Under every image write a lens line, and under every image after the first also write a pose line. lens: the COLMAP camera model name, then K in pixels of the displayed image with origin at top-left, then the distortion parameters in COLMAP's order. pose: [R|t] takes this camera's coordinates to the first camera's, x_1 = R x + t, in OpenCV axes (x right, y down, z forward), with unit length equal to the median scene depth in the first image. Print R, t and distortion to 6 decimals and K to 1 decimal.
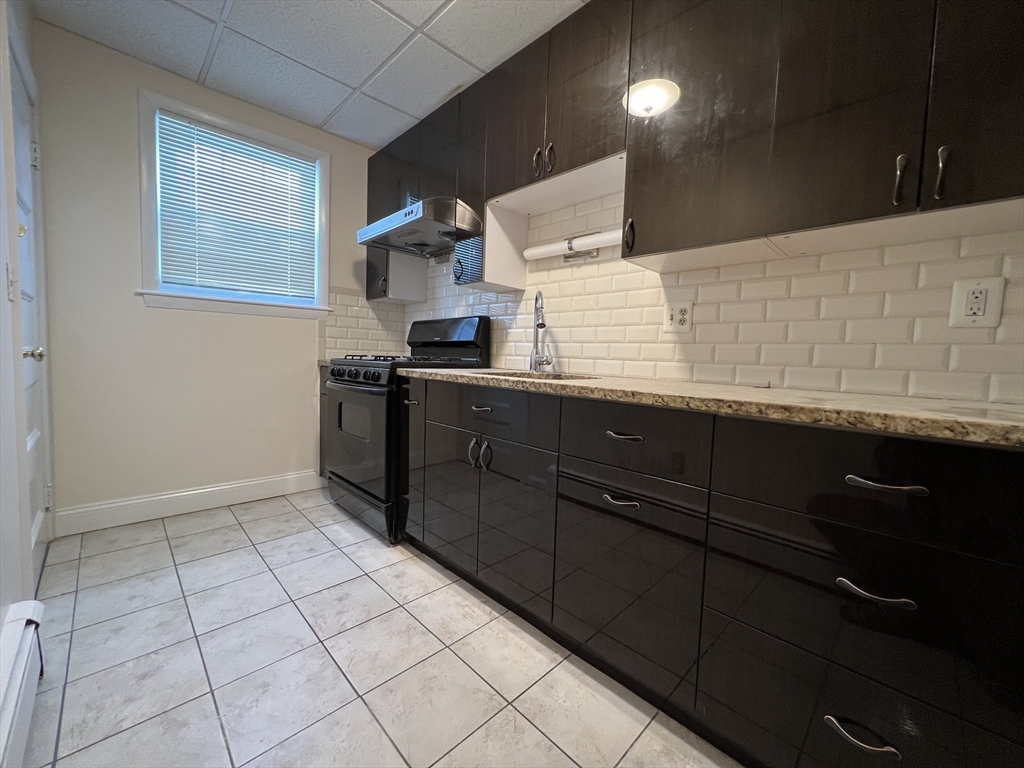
lens RADIAL K [[409.3, 0, 507.8], [0, 409.3, 382.5], [0, 0, 1]] dist [-0.000610, 0.000321]
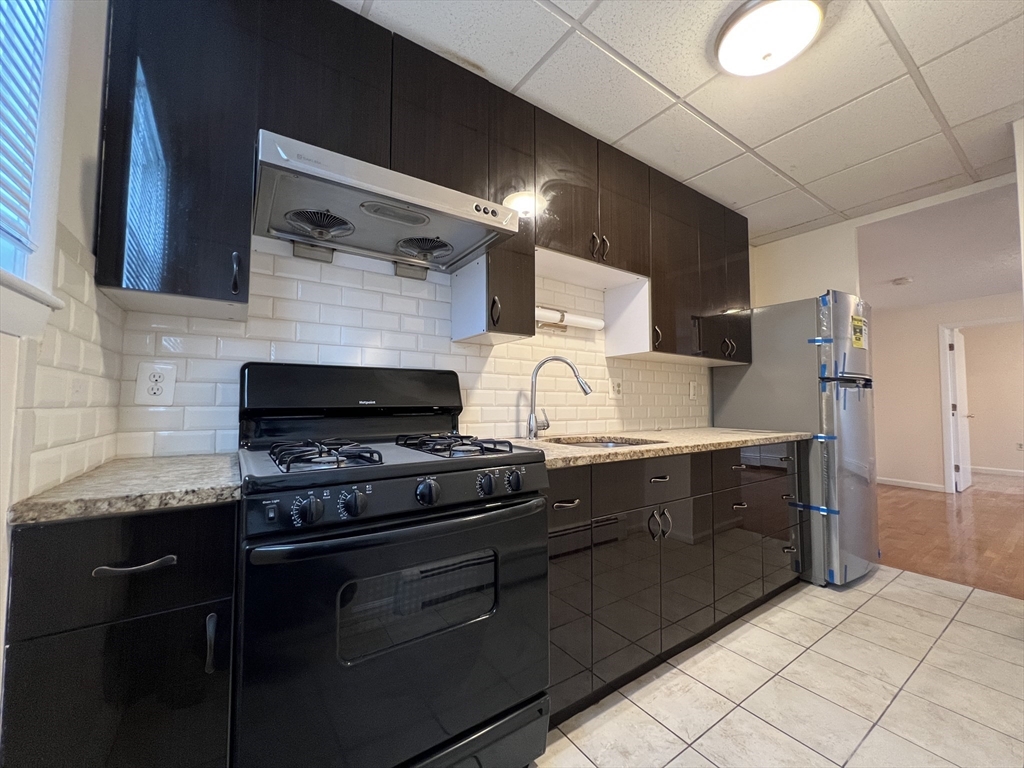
lens RADIAL K [[409.3, 0, 510.9], [0, 409.3, 383.1], [0, 0, 1]] dist [-0.000610, 0.000321]
pose [[0.167063, 0.014239, 0.985843, -1.075143], [0.068016, 0.997347, -0.025932, -0.164283], [-0.983597, 0.071386, 0.165652, 1.108374]]
